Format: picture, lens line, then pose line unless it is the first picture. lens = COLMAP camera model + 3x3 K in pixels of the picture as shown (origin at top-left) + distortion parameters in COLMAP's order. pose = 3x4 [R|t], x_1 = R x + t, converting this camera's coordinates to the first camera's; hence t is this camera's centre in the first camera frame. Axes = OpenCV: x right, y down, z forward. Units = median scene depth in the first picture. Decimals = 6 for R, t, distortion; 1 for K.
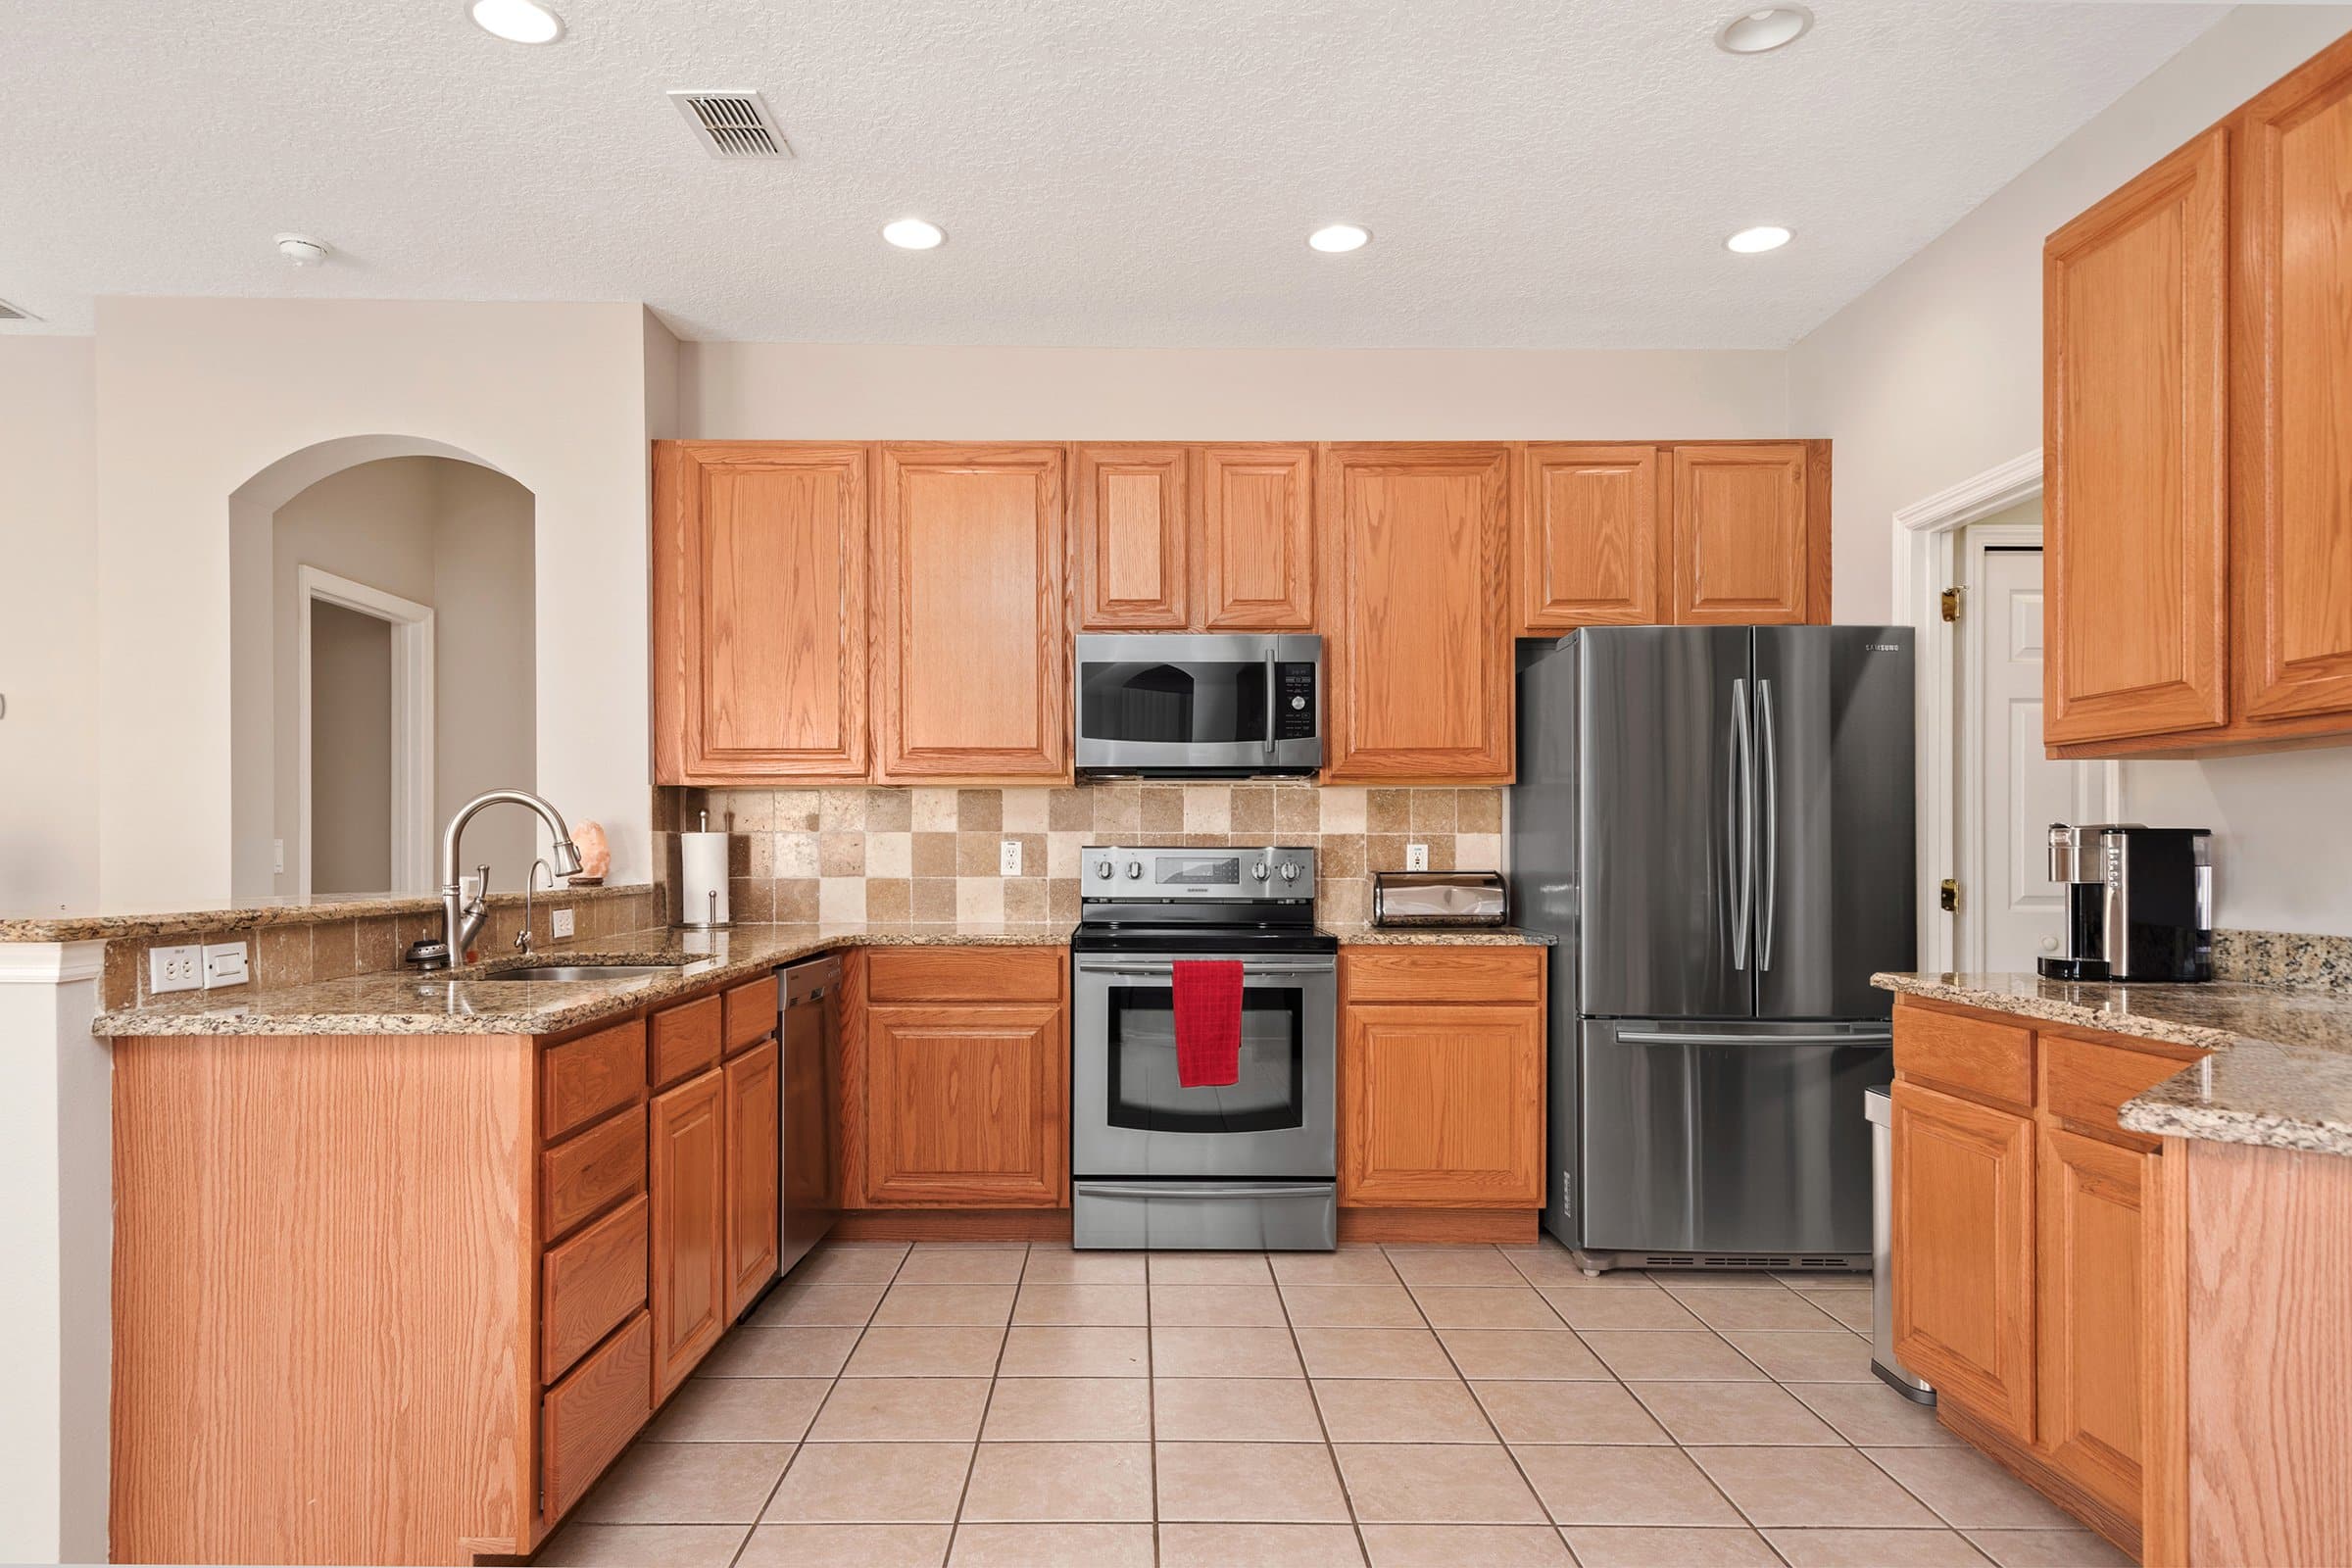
lens RADIAL K [[1436.9, 0, 1166.8], [0, 1436.9, 827.5], [0, 0, 1]] dist [0.016011, -0.000958]
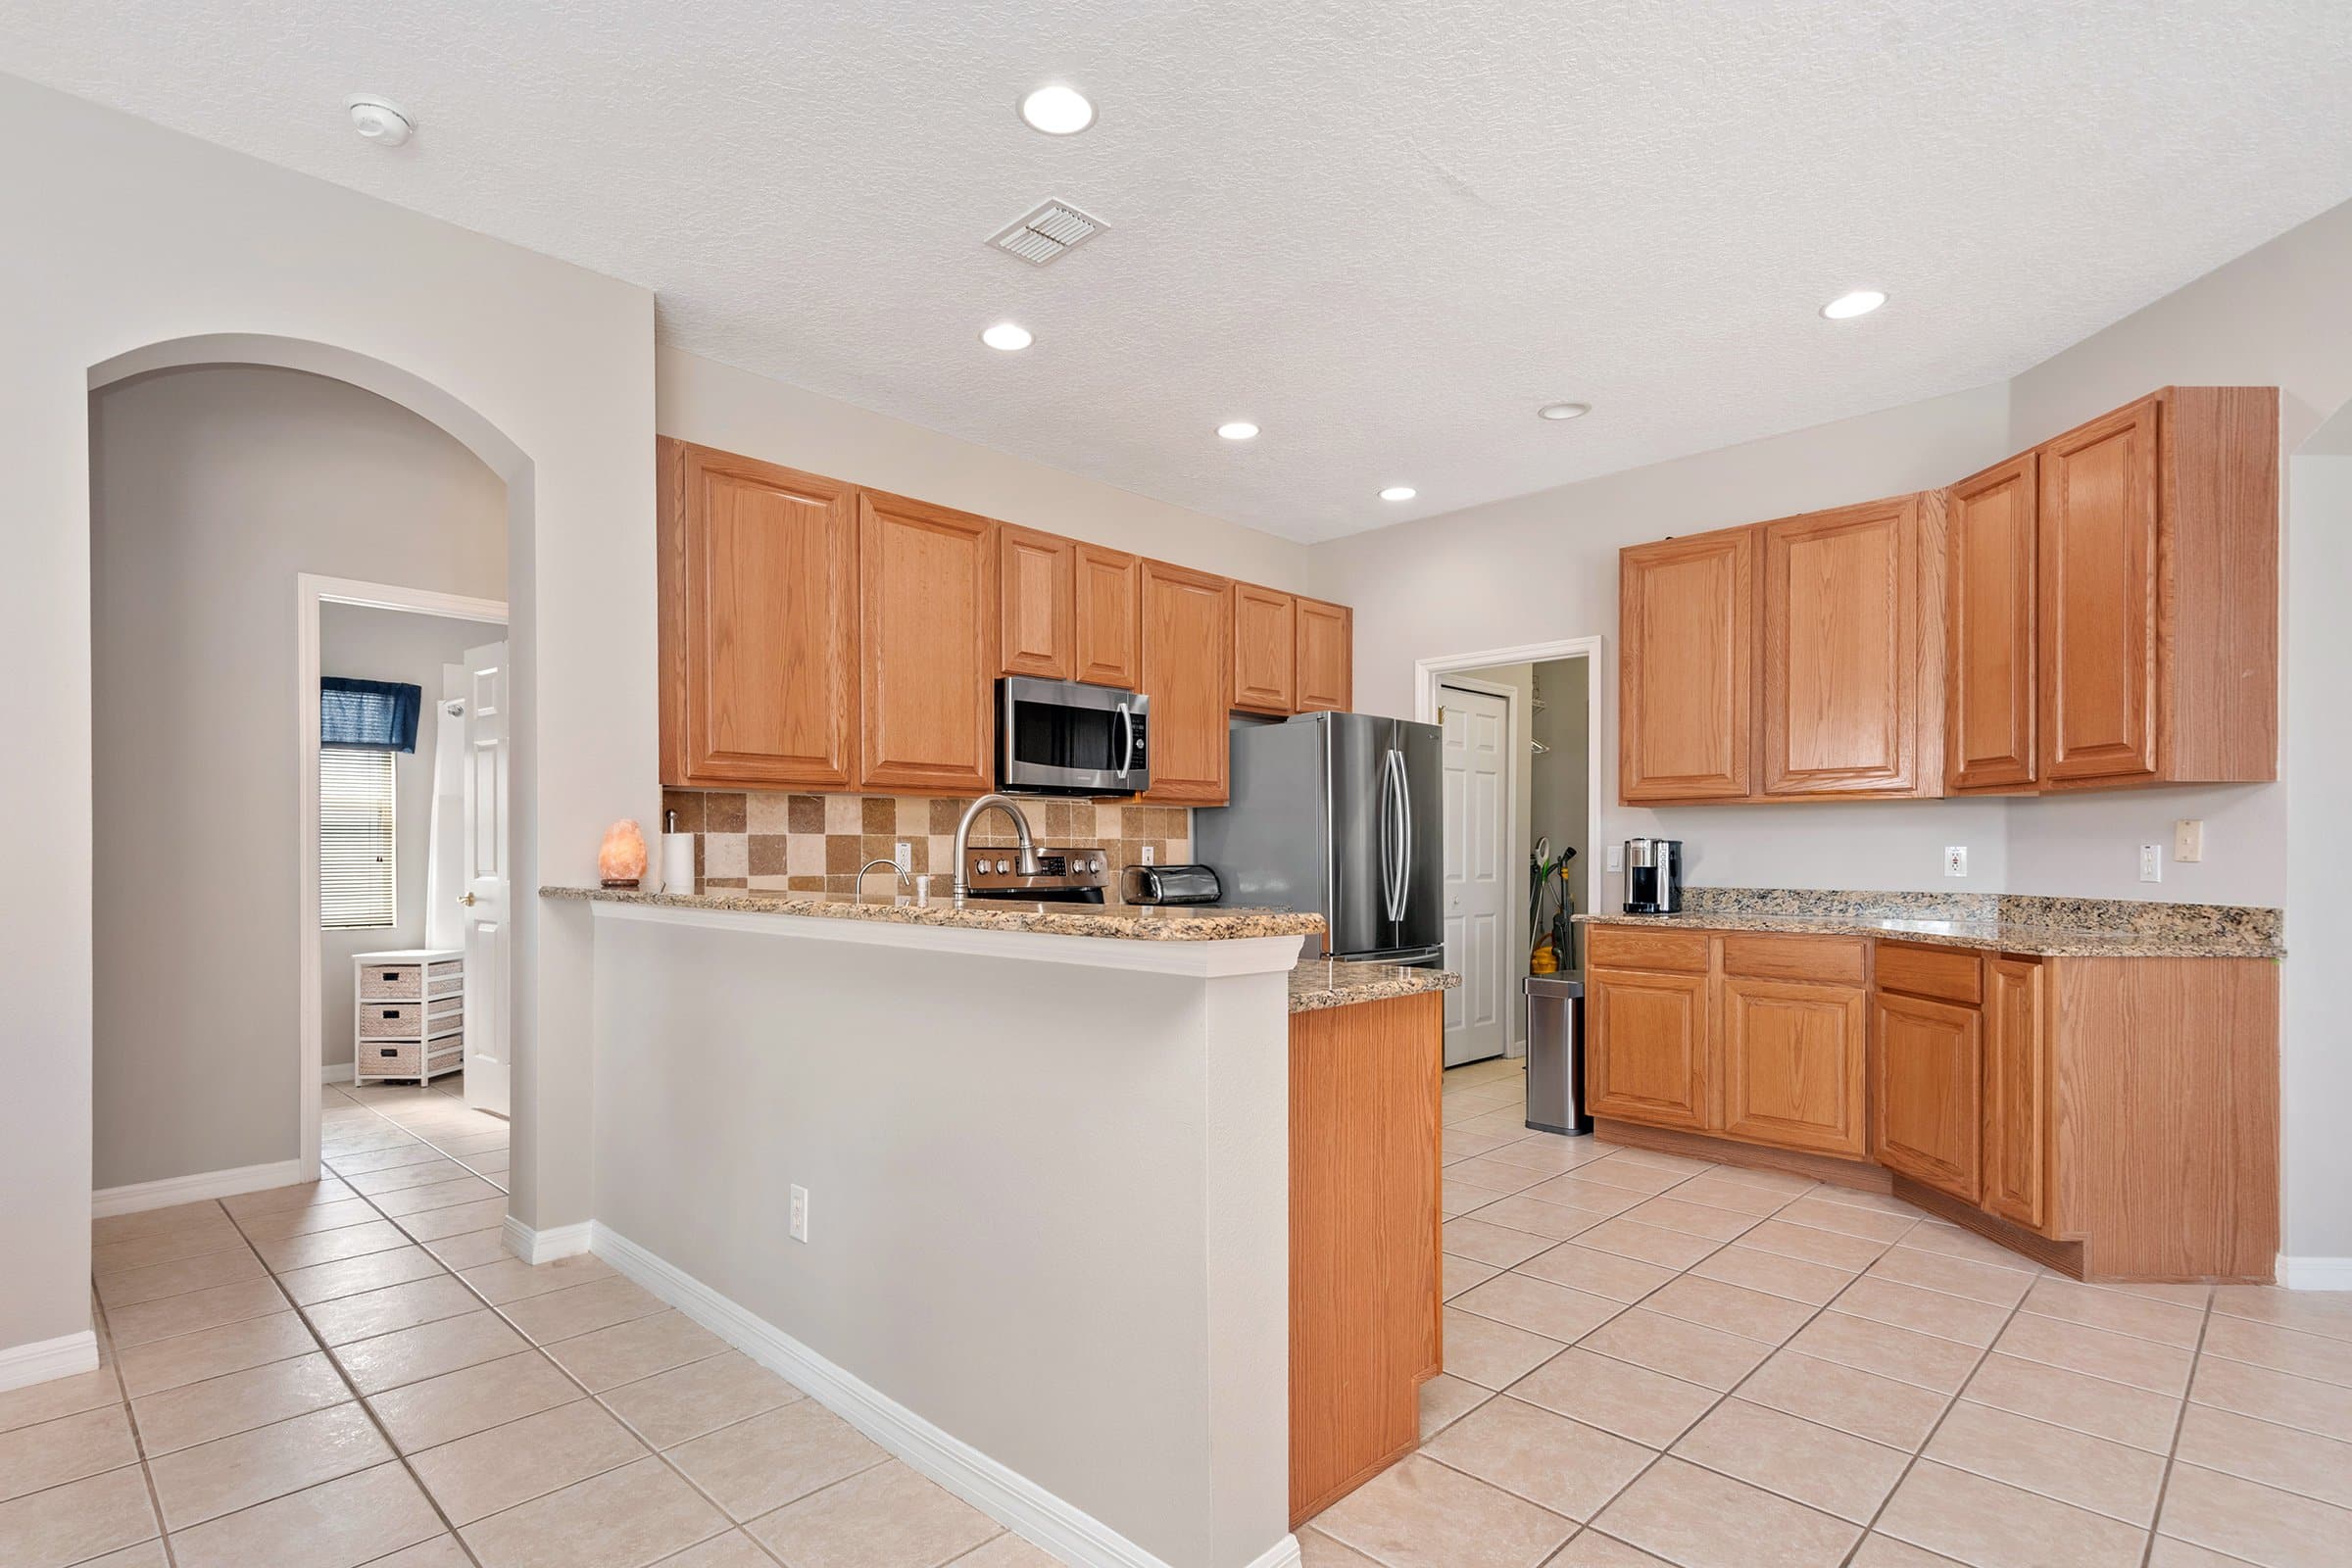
lens RADIAL K [[1134.8, 0, 1166.9], [0, 1134.8, 835.9], [0, 0, 1]] dist [0.014340, -0.000916]
pose [[0.721020, 0.009140, 0.692854, -0.633153], [-0.011133, 0.999937, -0.001604, 0.002951], [-0.692825, -0.006557, 0.721076, 0.192553]]
